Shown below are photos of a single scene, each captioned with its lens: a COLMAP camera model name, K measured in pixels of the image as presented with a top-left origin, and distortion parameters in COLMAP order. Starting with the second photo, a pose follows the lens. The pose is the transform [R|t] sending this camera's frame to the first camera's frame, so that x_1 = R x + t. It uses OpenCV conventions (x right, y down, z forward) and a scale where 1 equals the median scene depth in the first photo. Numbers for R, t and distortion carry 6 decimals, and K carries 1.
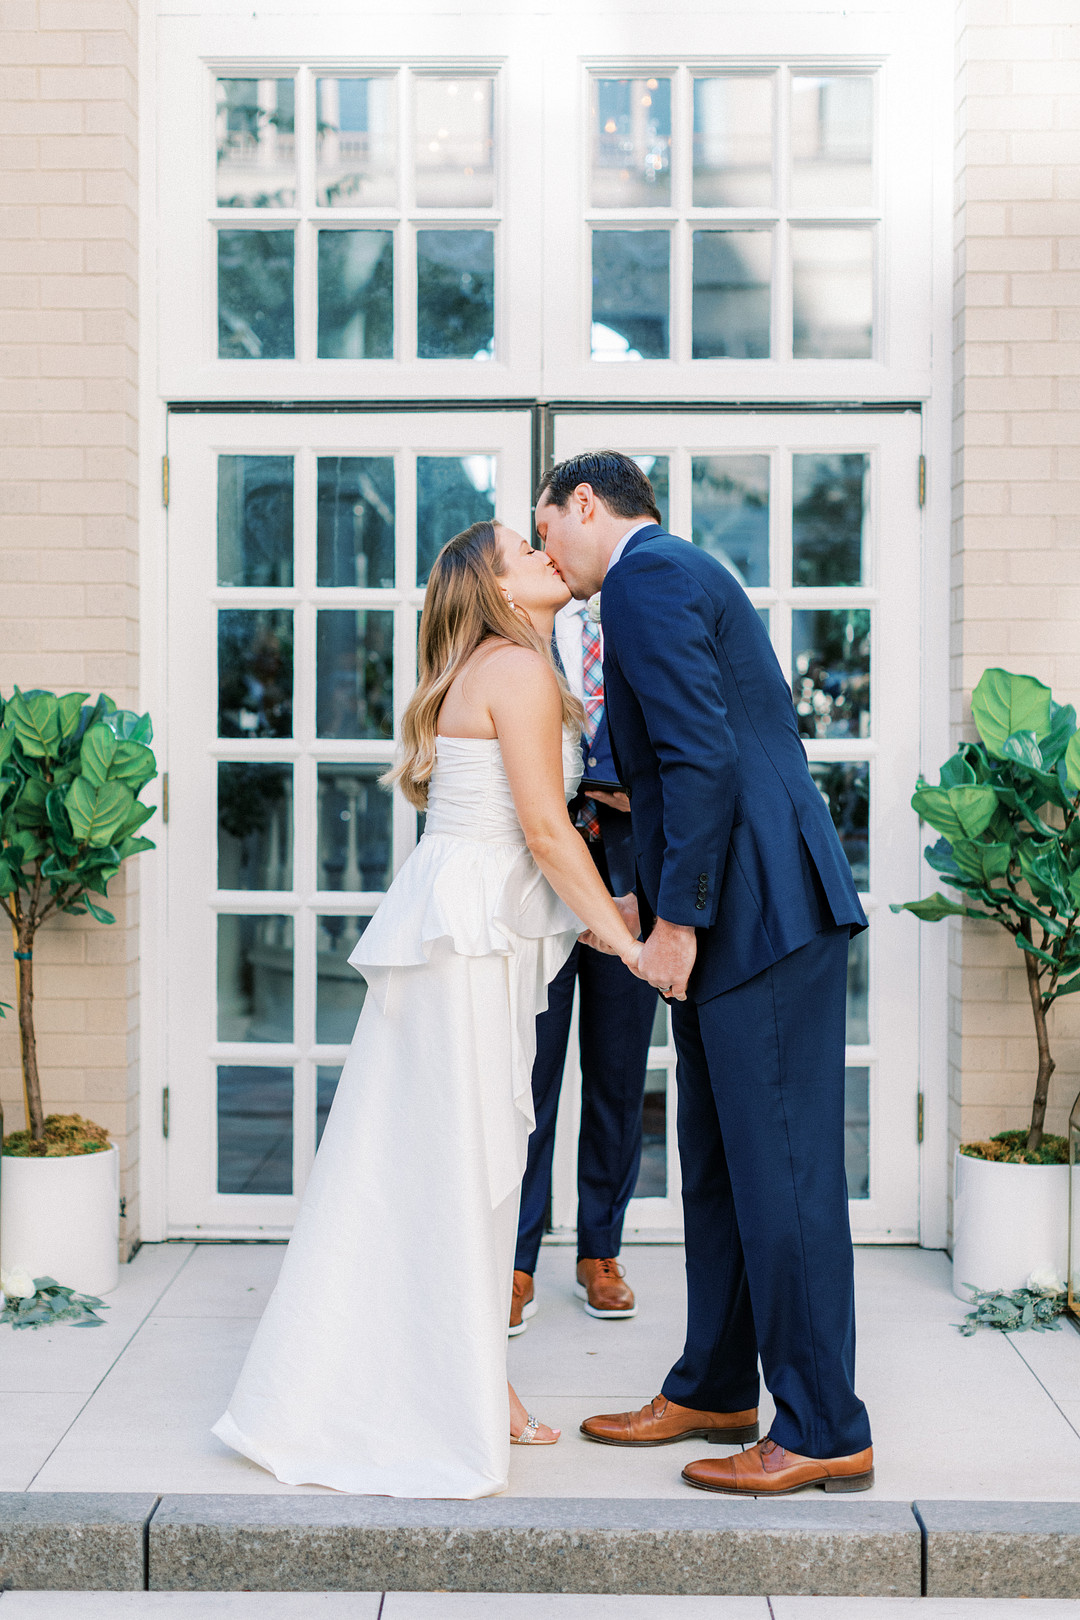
lens RADIAL K [[2438.6, 0, 517.5], [0, 2438.6, 756.7], [0, 0, 1]] dist [0.022730, -0.000358]
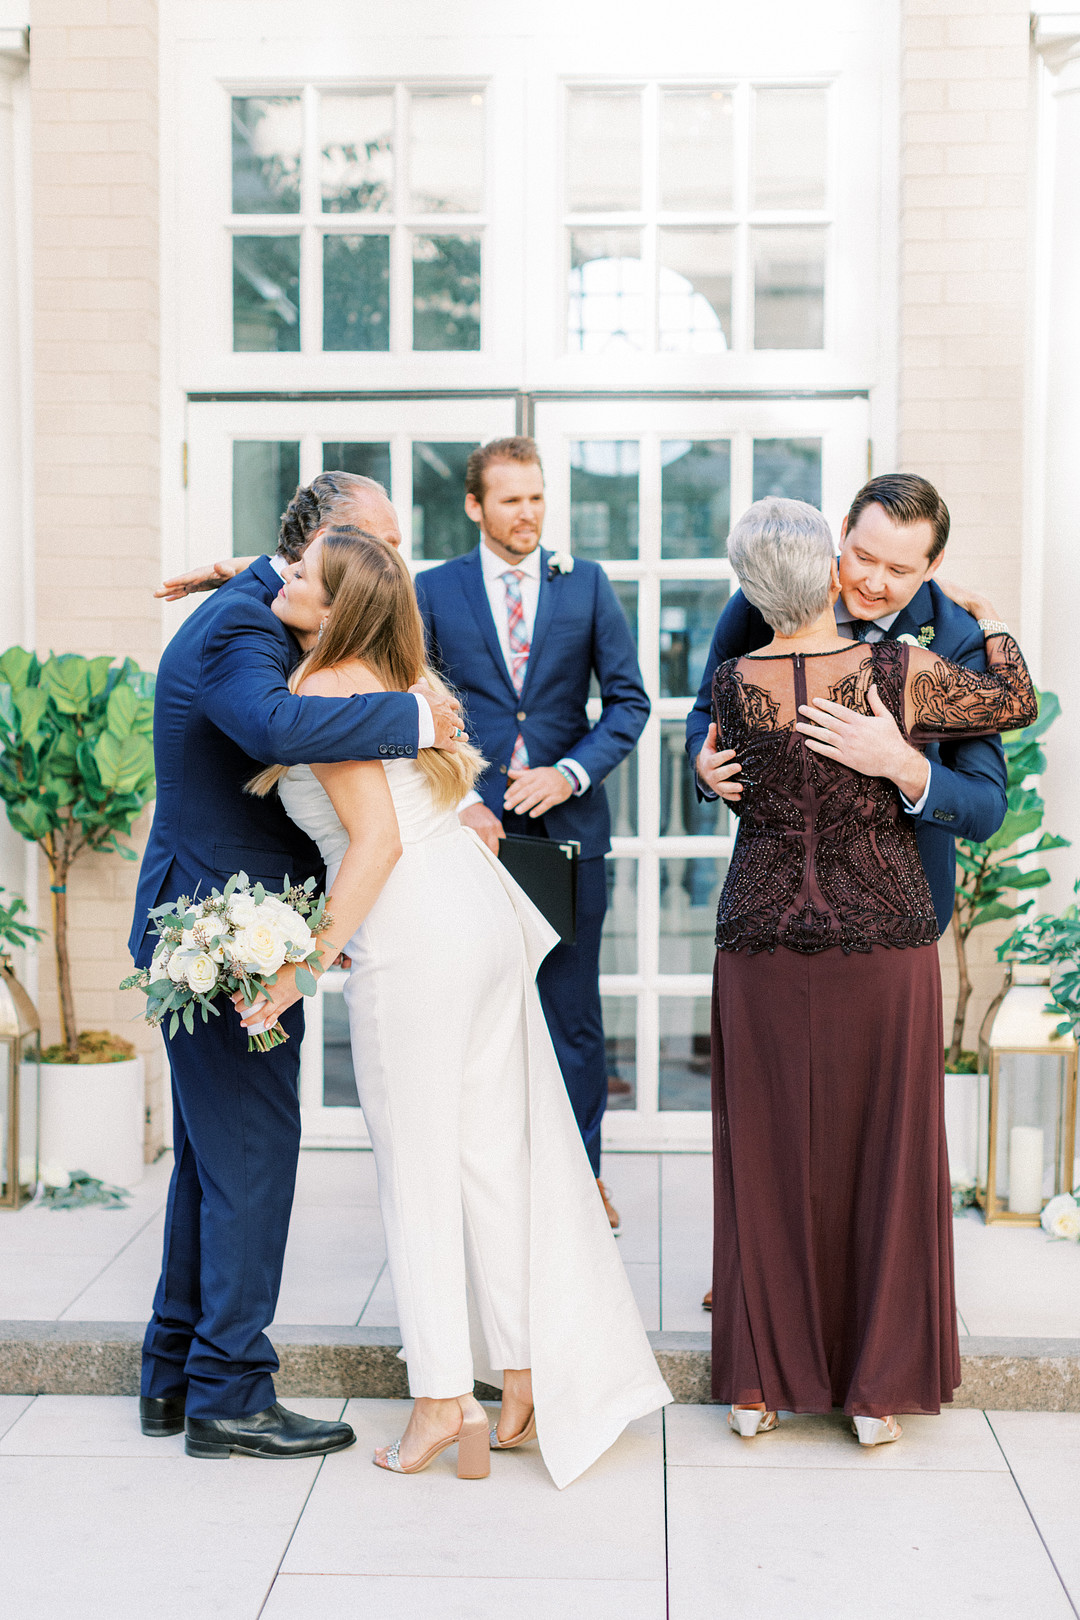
lens RADIAL K [[2807.3, 0, 540.0], [0, 2807.3, 810.0], [0, 0, 1]] dist [0.026056, -0.052000]
pose [[0.999186, 0.001727, -0.040300, 0.073303], [-0.000452, 0.999499, 0.031633, 0.003742], [0.040335, -0.031589, 0.998687, -0.290882]]
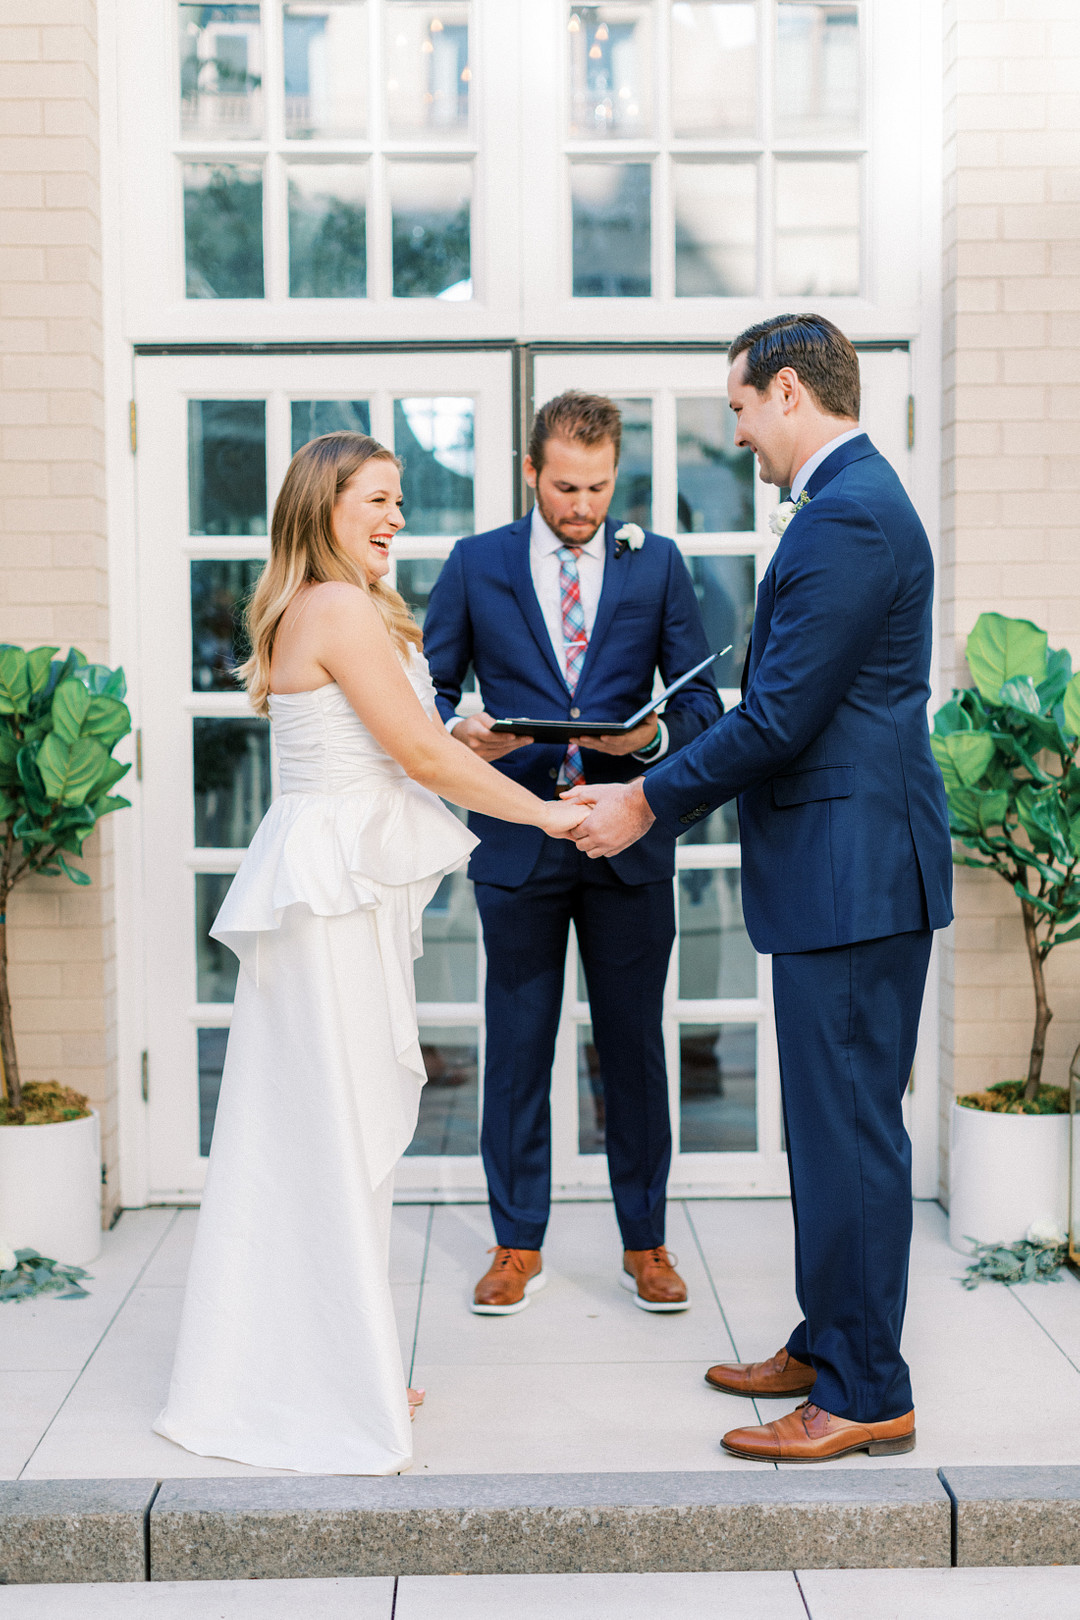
lens RADIAL K [[2320.8, 0, 540.0], [0, 2320.8, 810.0], [0, 0, 1]] dist [0.020757, -0.000541]
pose [[0.999079, -0.012615, 0.041007, -0.024416], [0.010895, 0.999062, 0.041908, 0.002023], [-0.041497, -0.041423, 0.998280, 0.073414]]
